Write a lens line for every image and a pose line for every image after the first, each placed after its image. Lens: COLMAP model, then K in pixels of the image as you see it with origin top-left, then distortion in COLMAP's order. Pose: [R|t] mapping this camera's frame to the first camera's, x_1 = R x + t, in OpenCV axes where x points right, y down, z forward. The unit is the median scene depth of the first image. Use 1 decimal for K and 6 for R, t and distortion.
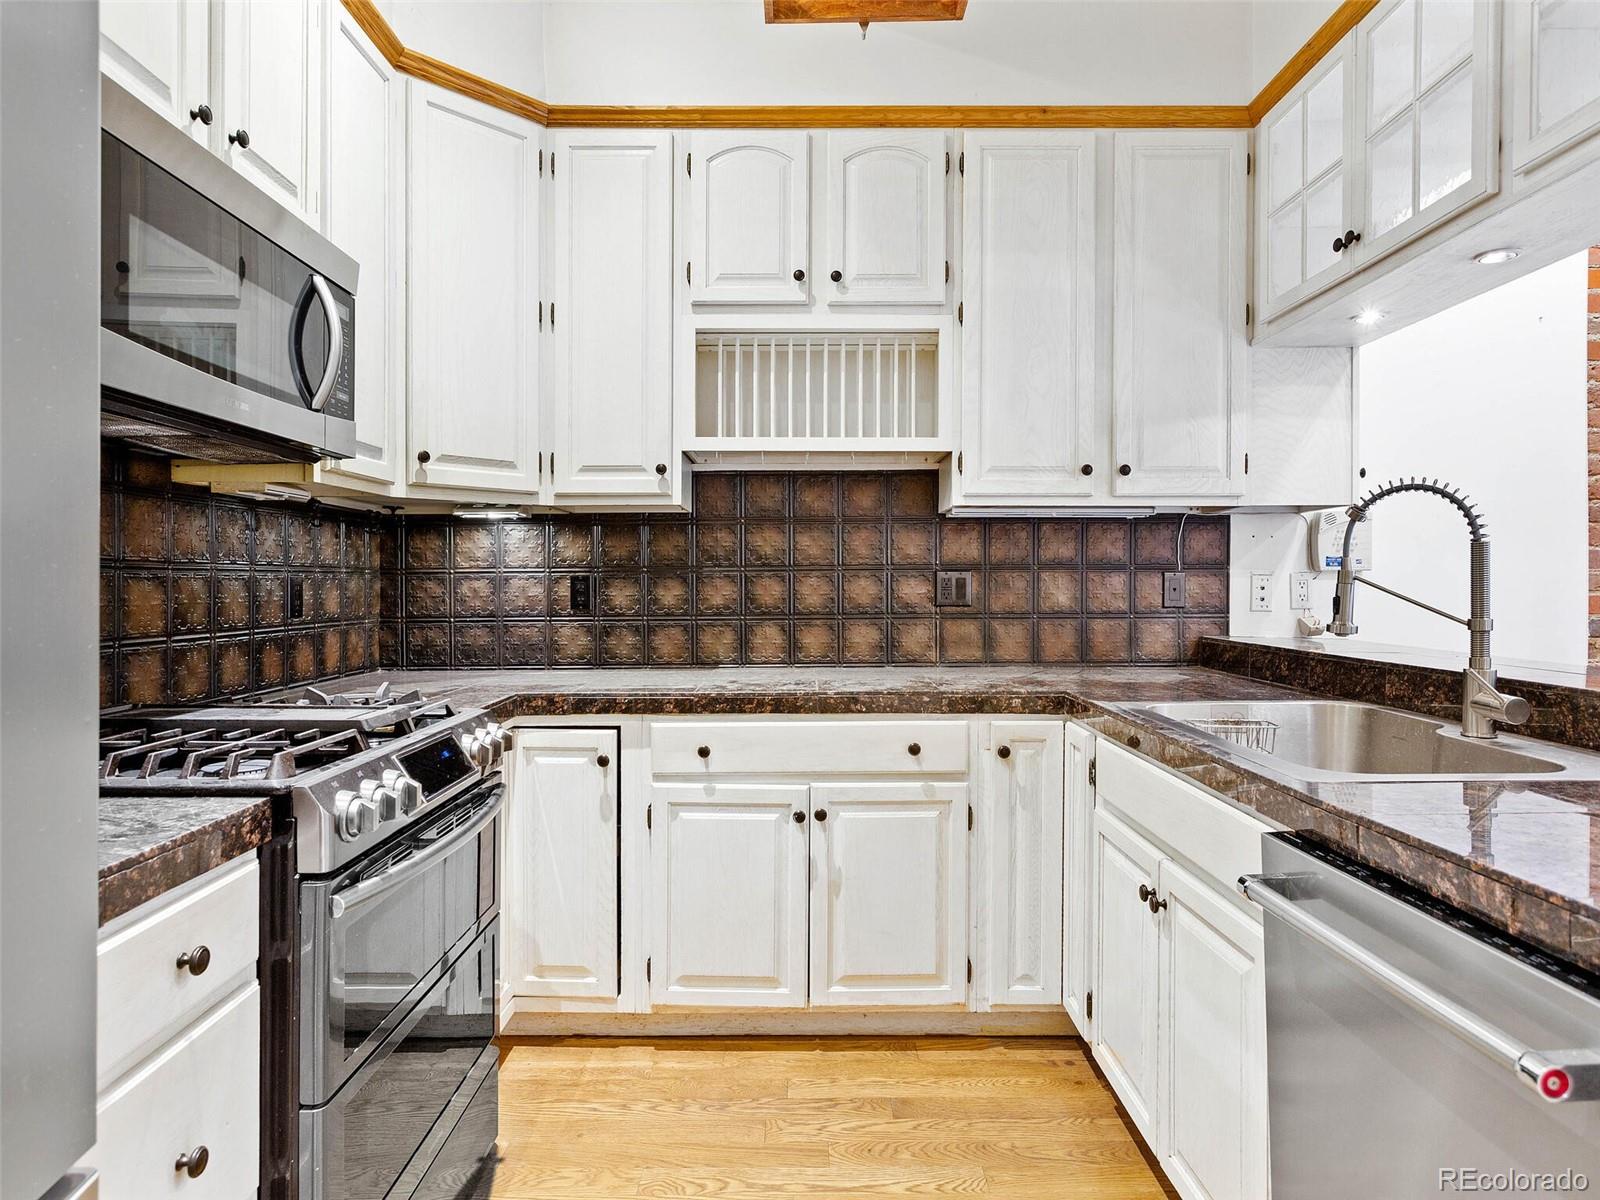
lens RADIAL K [[950.3, 0, 800.0], [0, 950.3, 600.0], [0, 0, 1]] dist [0.008445, 0.001630]
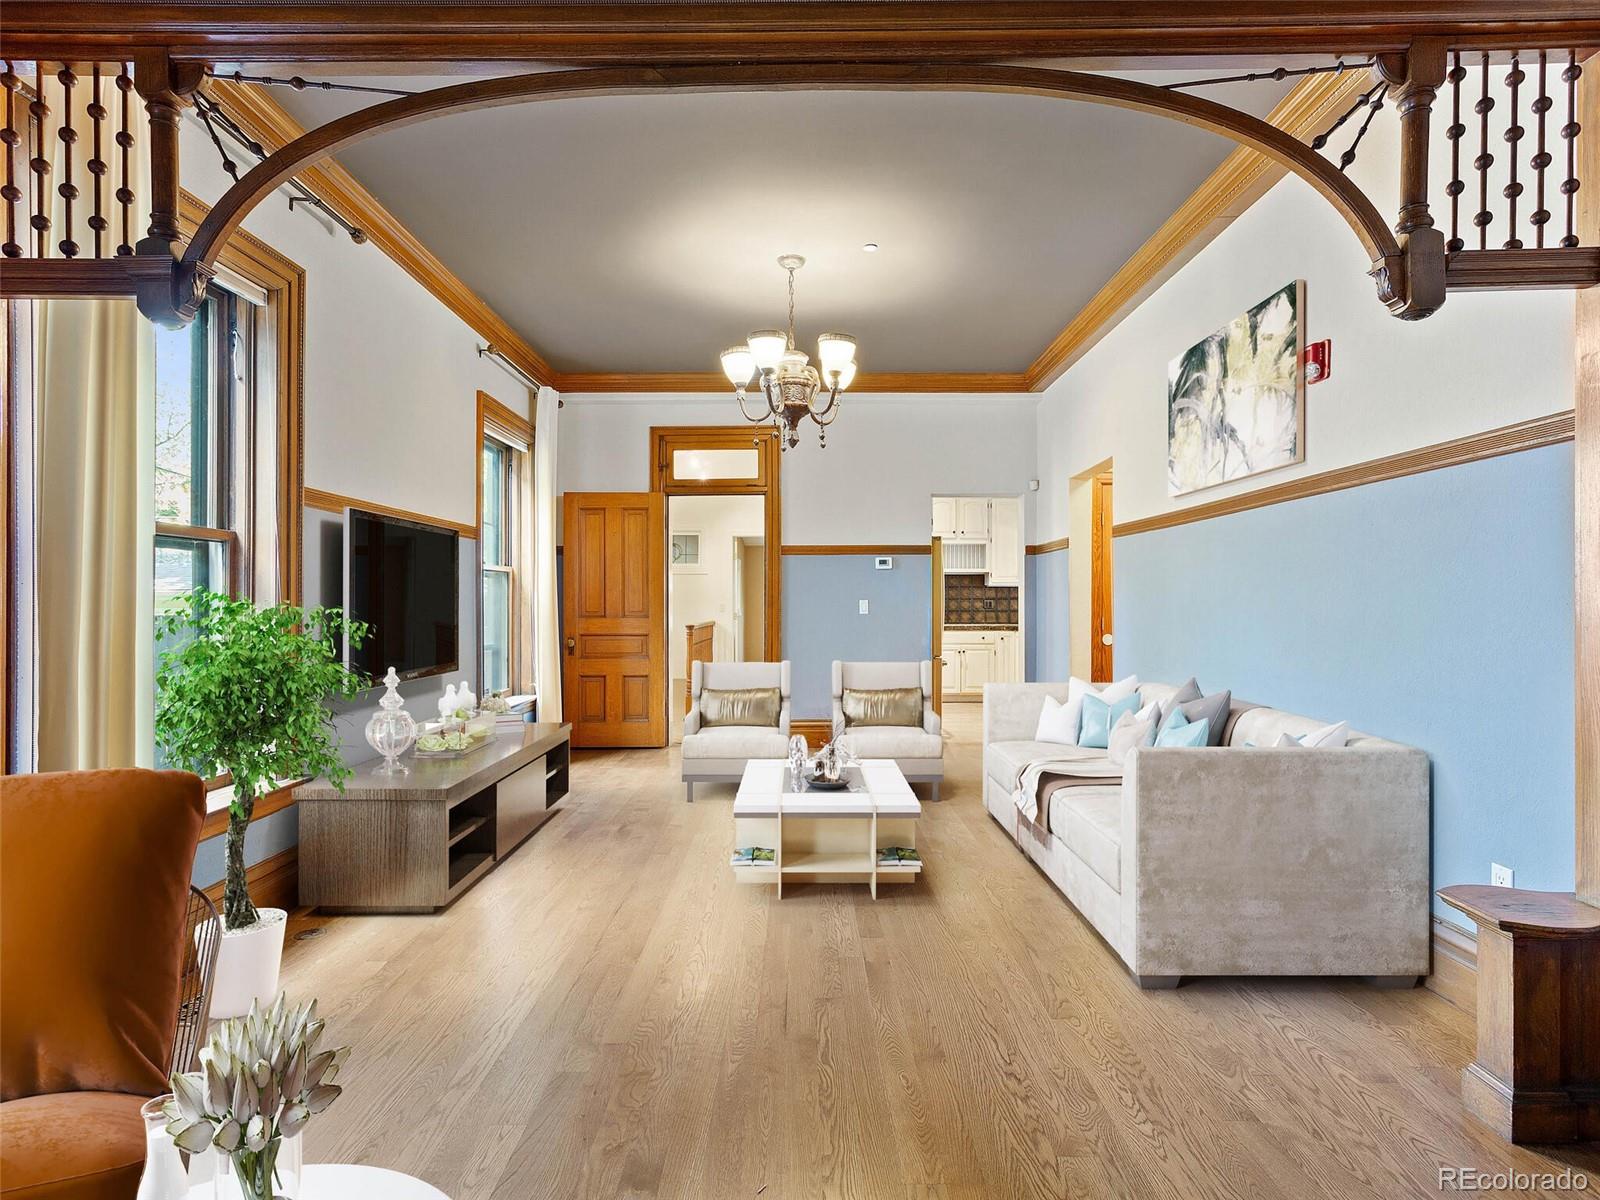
lens RADIAL K [[878.8, 0, 800.0], [0, 878.8, 600.0], [0, 0, 1]] dist [-0.001565, 0.002120]
pose [[1.000000, 0.000141, -0.000248, -0.689614], [-0.000143, 0.999940, -0.010973, 0.011585], [0.000247, 0.010973, 0.999940, -2.948139]]
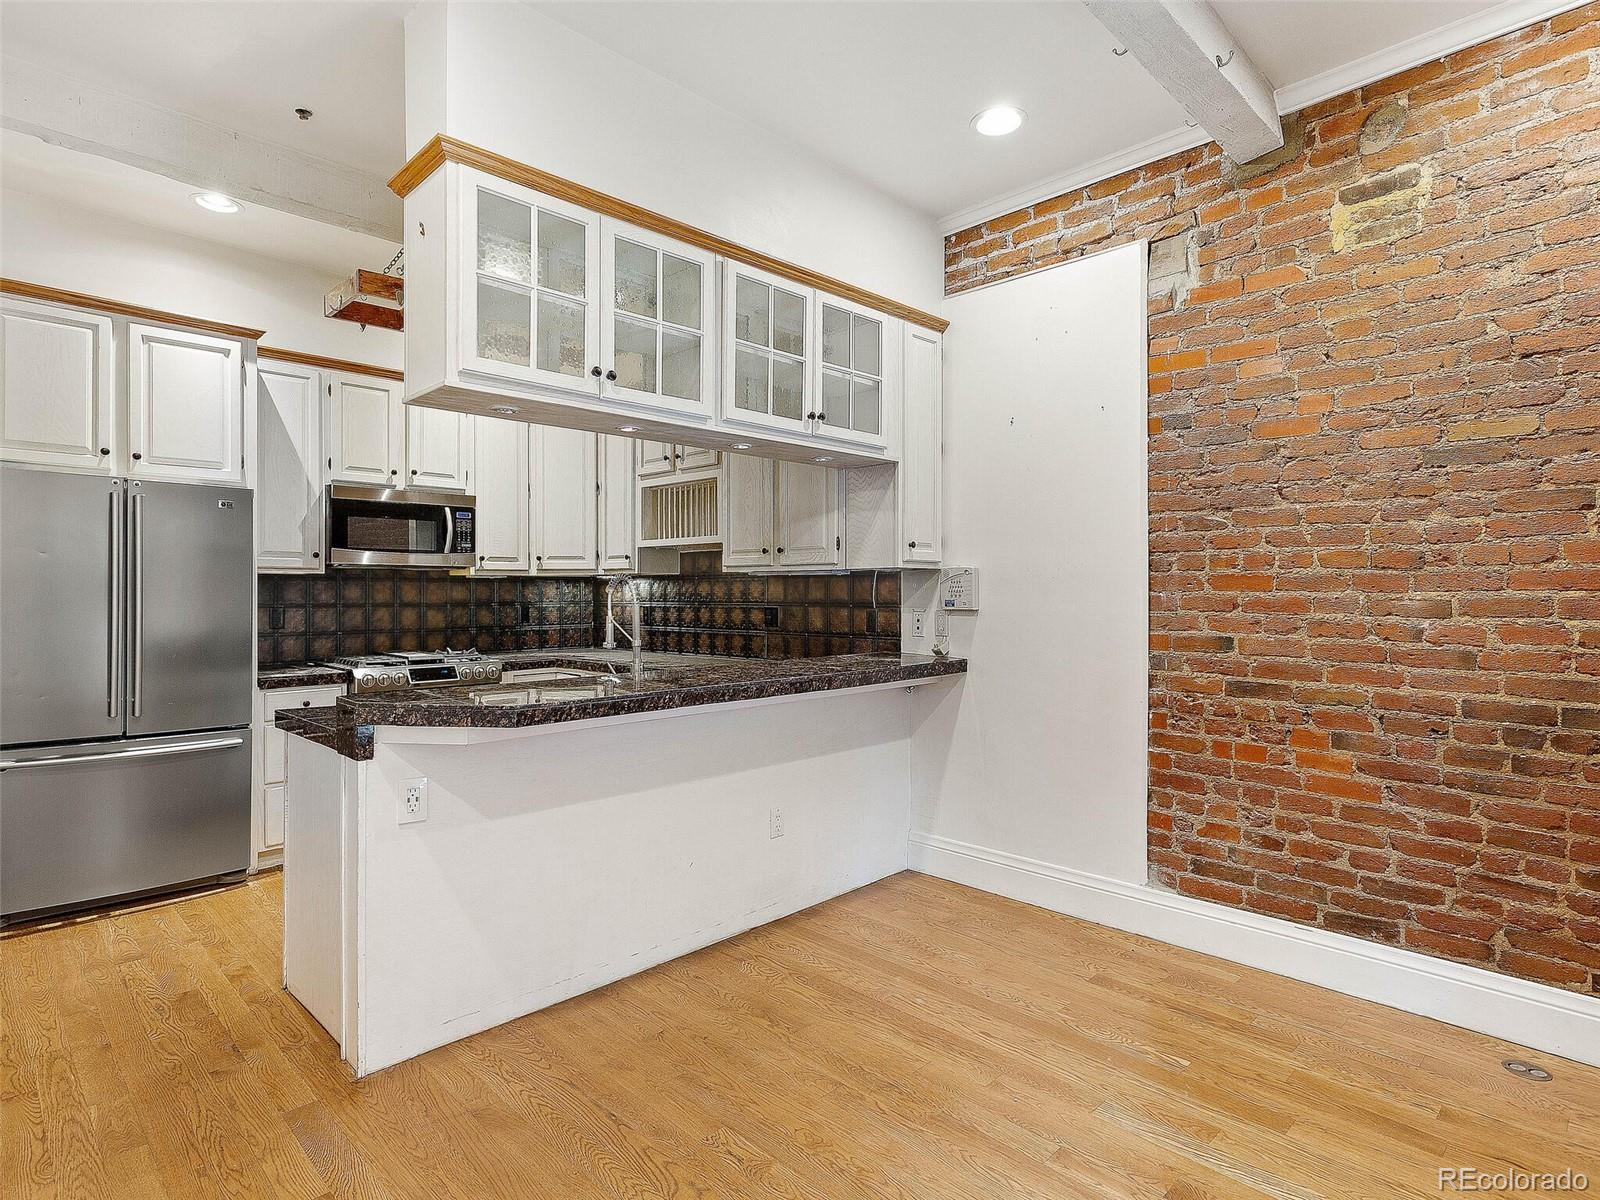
lens RADIAL K [[878.8, 0, 800.0], [0, 878.8, 600.0], [0, 0, 1]] dist [-0.001565, 0.002120]
pose [[0.692441, 0.010520, -0.721398, 1.413822], [-0.009624, 0.999939, 0.005344, -0.052525], [0.721411, 0.003243, 0.692500, -0.065311]]
